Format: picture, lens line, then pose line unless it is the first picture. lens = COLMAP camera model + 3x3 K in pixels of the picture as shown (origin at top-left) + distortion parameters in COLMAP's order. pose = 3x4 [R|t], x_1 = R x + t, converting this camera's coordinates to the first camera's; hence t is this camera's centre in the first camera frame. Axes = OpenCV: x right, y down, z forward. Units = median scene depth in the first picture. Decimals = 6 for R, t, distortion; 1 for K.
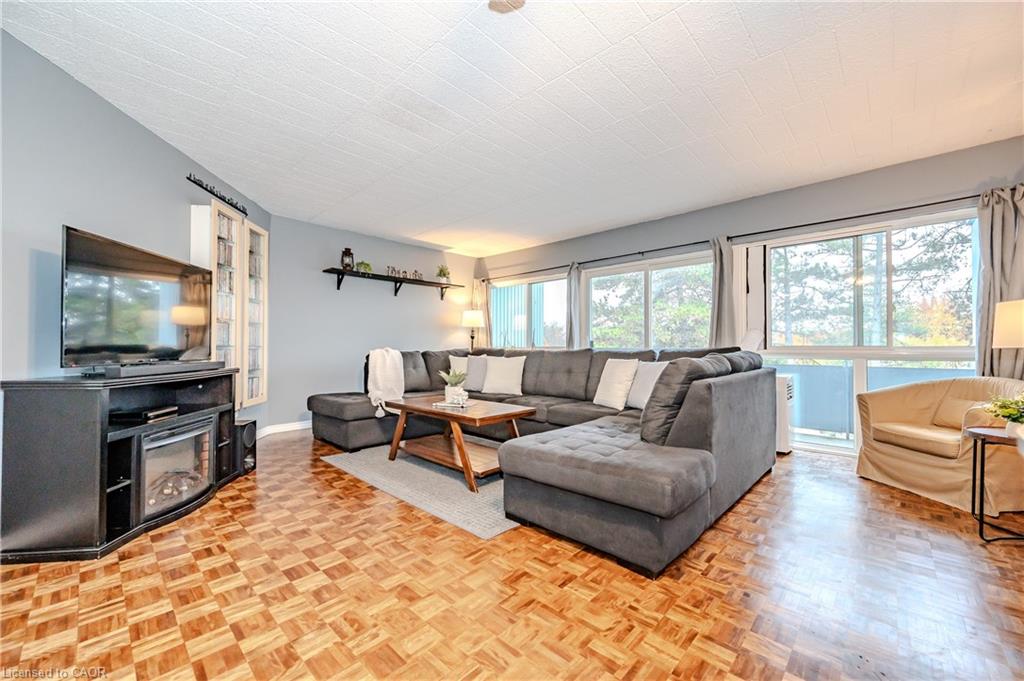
lens RADIAL K [[404.6, 0, 516.9], [0, 404.6, 338.9], [0, 0, 1]] dist [-0.000938, 0.001358]
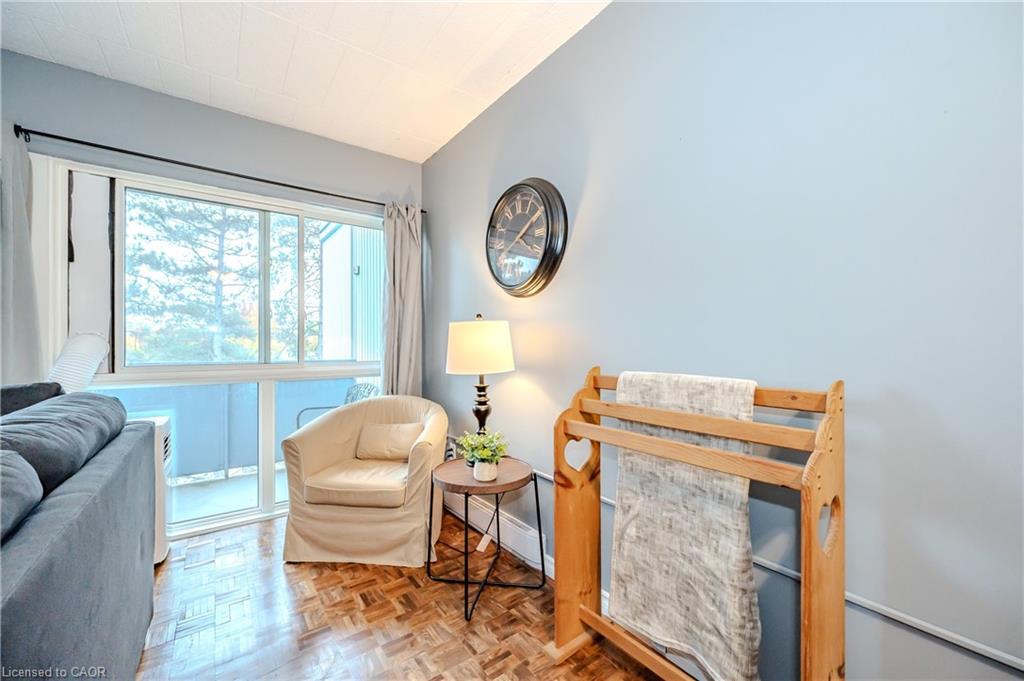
lens RADIAL K [[404.6, 0, 507.7], [0, 404.6, 347.1], [0, 0, 1]] dist [-0.000938, 0.001358]
pose [[0.196982, -0.004012, 0.980399, 0.154840], [-0.021877, 0.999725, 0.008487, -0.019599], [-0.980163, -0.023120, 0.196840, 0.308011]]
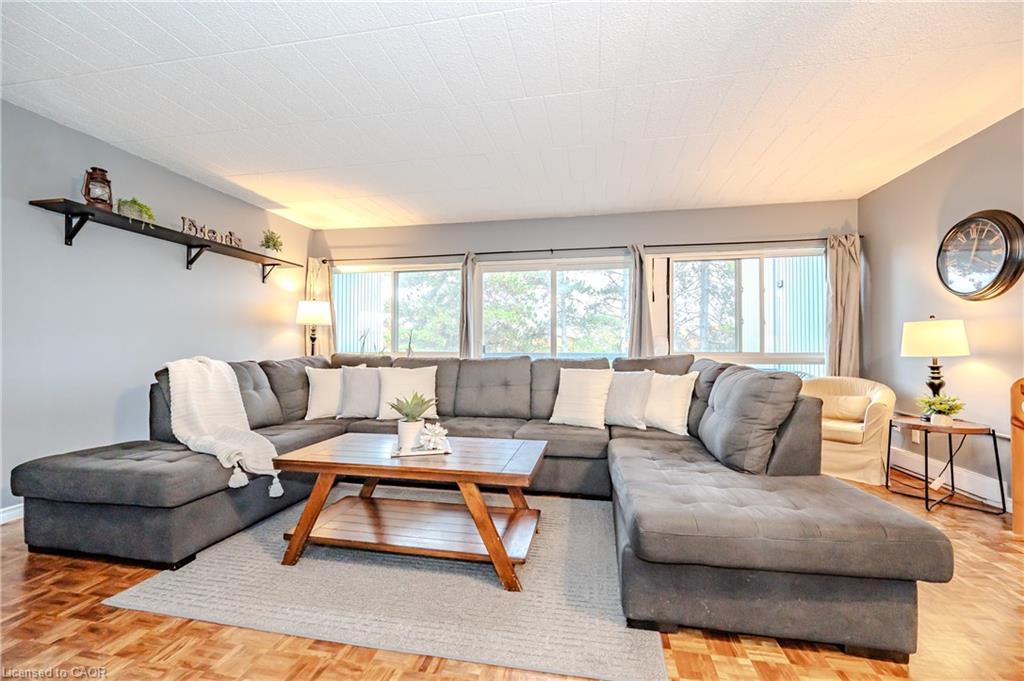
lens RADIAL K [[404.6, 0, 526.1], [0, 404.6, 346.0], [0, 0, 1]] dist [-0.000938, 0.001358]
pose [[0.839894, 0.003459, 0.542739, -0.231818], [-0.011844, 0.999858, 0.011955, -0.005701], [-0.542621, -0.016469, 0.839816, 0.248849]]
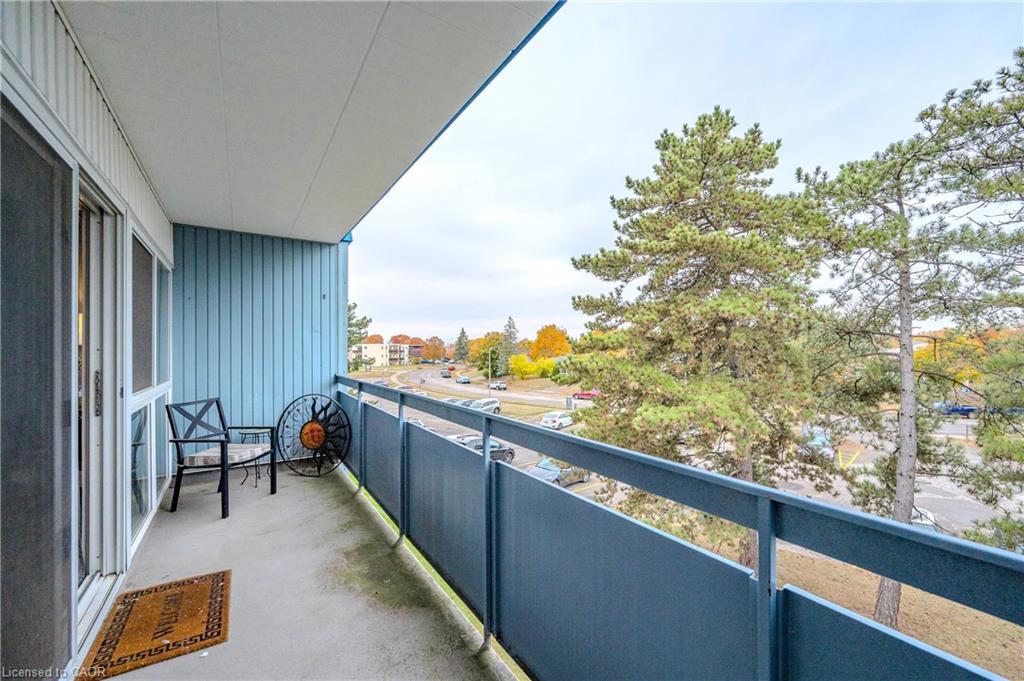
lens RADIAL K [[404.6, 0, 513.9], [0, 404.6, 353.8], [0, 0, 1]] dist [-0.000938, 0.001358]
pose [[0.972968, 0.001455, -0.230934, 0.791897], [0.005985, 0.999485, 0.031515, -0.036622], [0.230861, -0.032046, 0.972459, 0.833097]]
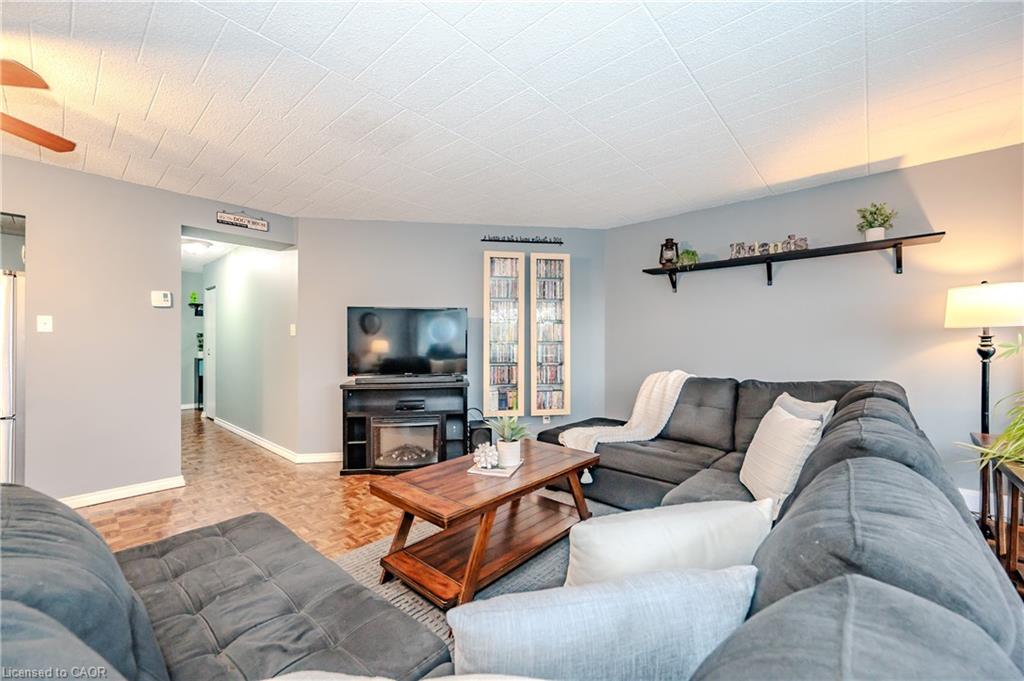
lens RADIAL K [[404.6, 0, 510.6], [0, 404.6, 342.1], [0, 0, 1]] dist [-0.000938, 0.001358]
pose [[0.018848, -0.001064, -0.999822, 0.352364], [0.020326, 0.999793, -0.000681, -0.030611], [0.999616, -0.020310, 0.018865, 0.673153]]
